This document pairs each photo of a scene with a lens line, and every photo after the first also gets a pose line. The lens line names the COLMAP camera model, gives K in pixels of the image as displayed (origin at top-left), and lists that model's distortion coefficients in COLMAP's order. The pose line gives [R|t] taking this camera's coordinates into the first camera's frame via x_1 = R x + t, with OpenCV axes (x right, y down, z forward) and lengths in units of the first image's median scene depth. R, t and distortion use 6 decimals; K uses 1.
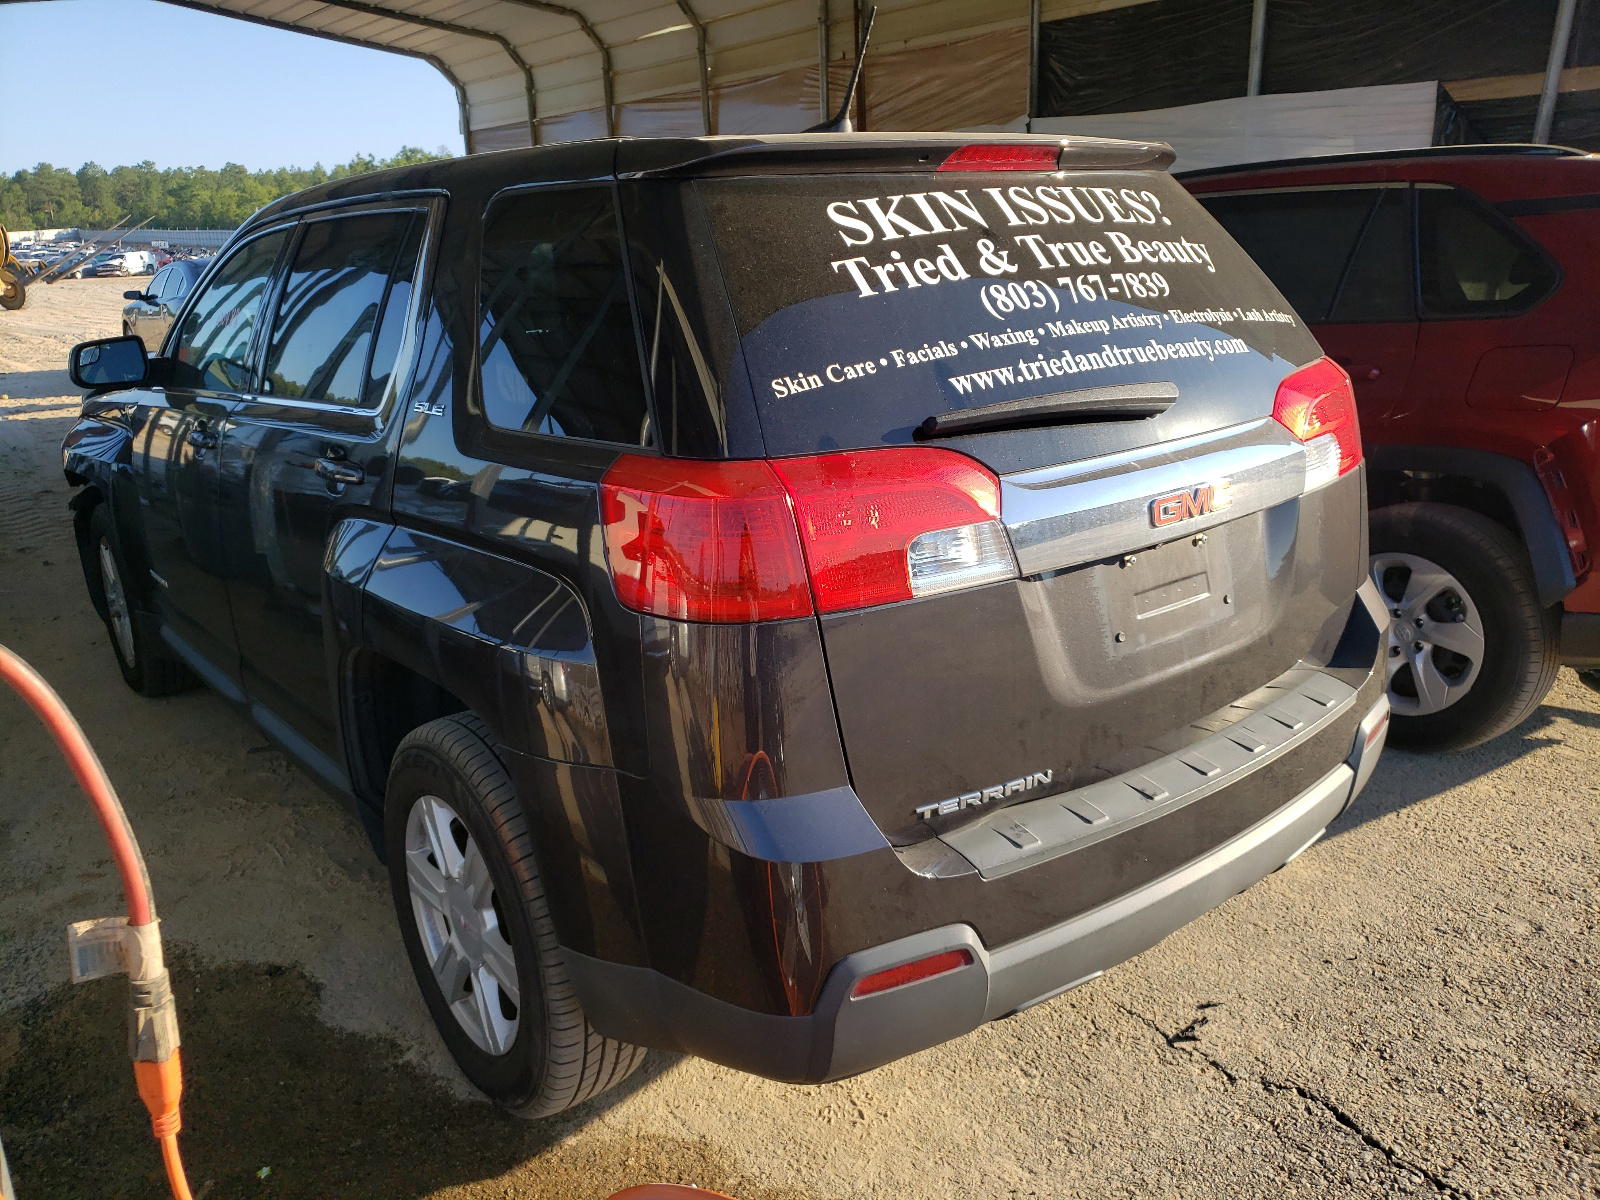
lens RADIAL K [[1221.2, 0, 801.6], [0, 1221.2, 600.3], [0, 0, 1]] dist [0.006845, 0.002354]
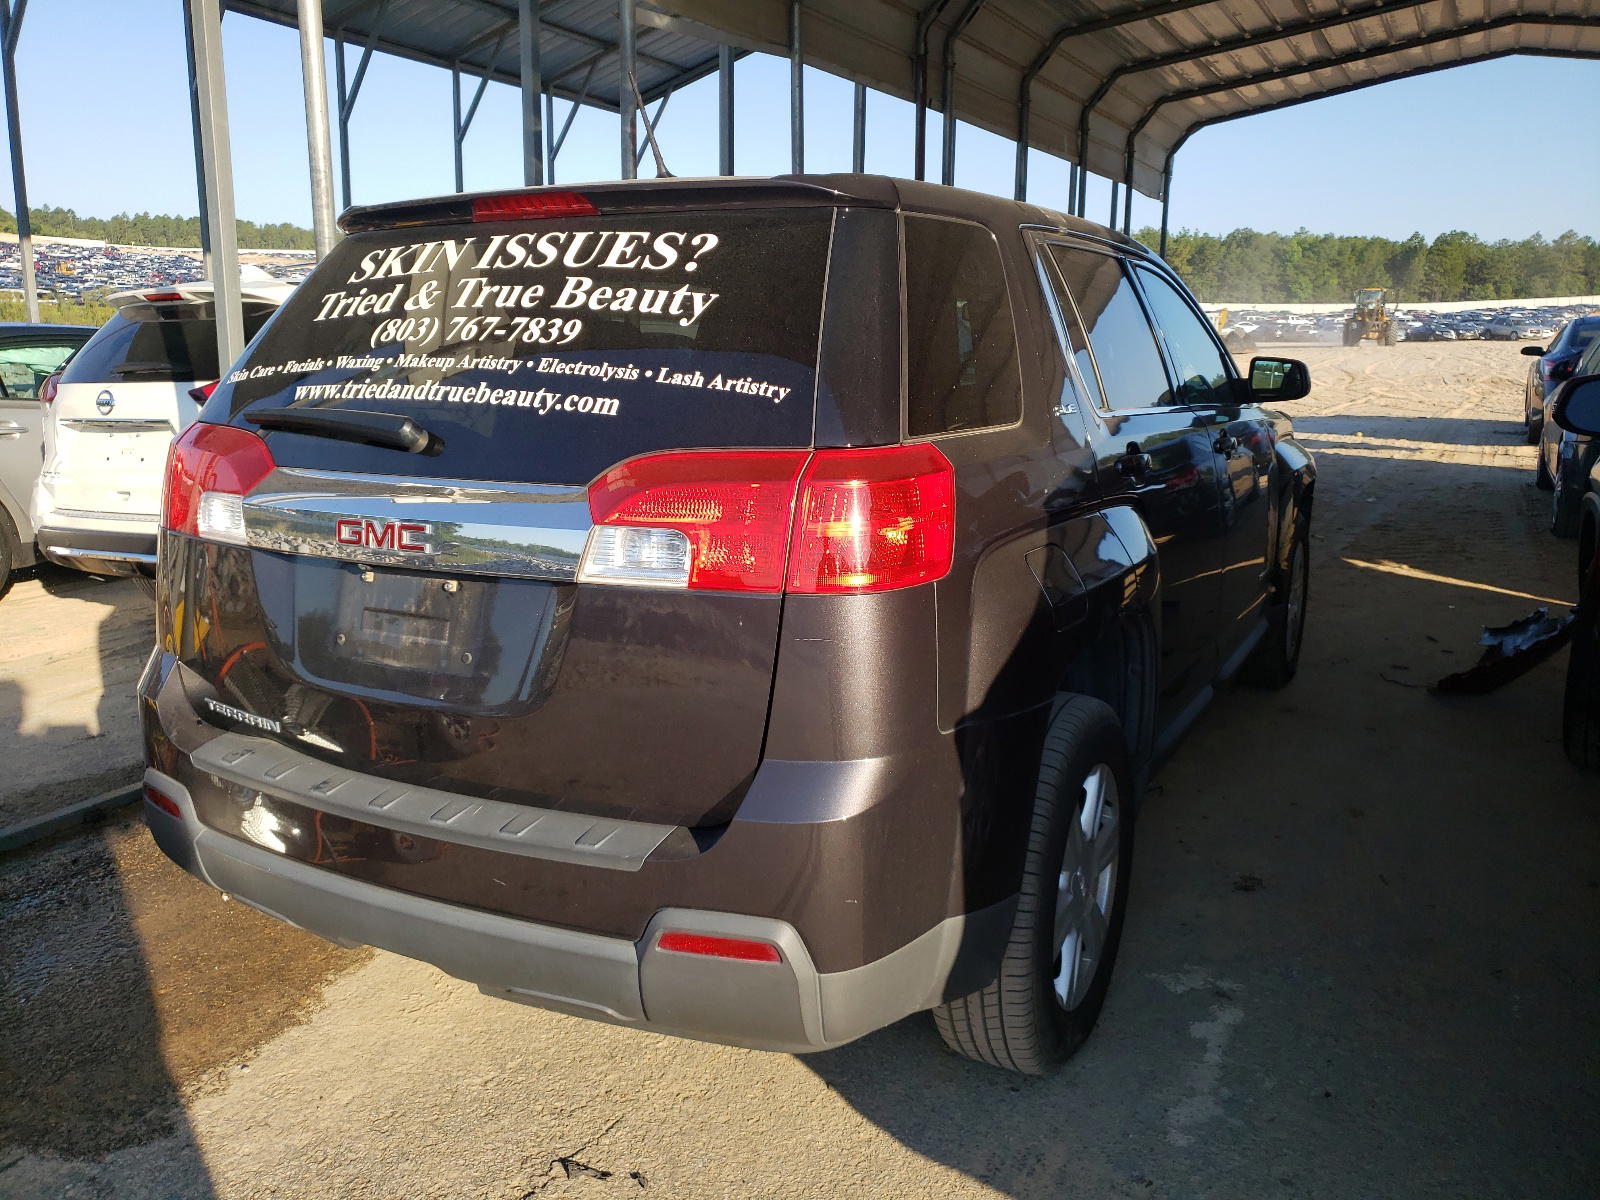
lens RADIAL K [[1221.2, 0, 801.4], [0, 1221.2, 598.8], [0, 0, 1]] dist [0.006845, 0.002354]
pose [[0.394705, 0.223934, -0.891101, 1.343892], [-0.291905, 0.950161, 0.109479, -0.238895], [0.871206, 0.216905, 0.440401, 0.862438]]
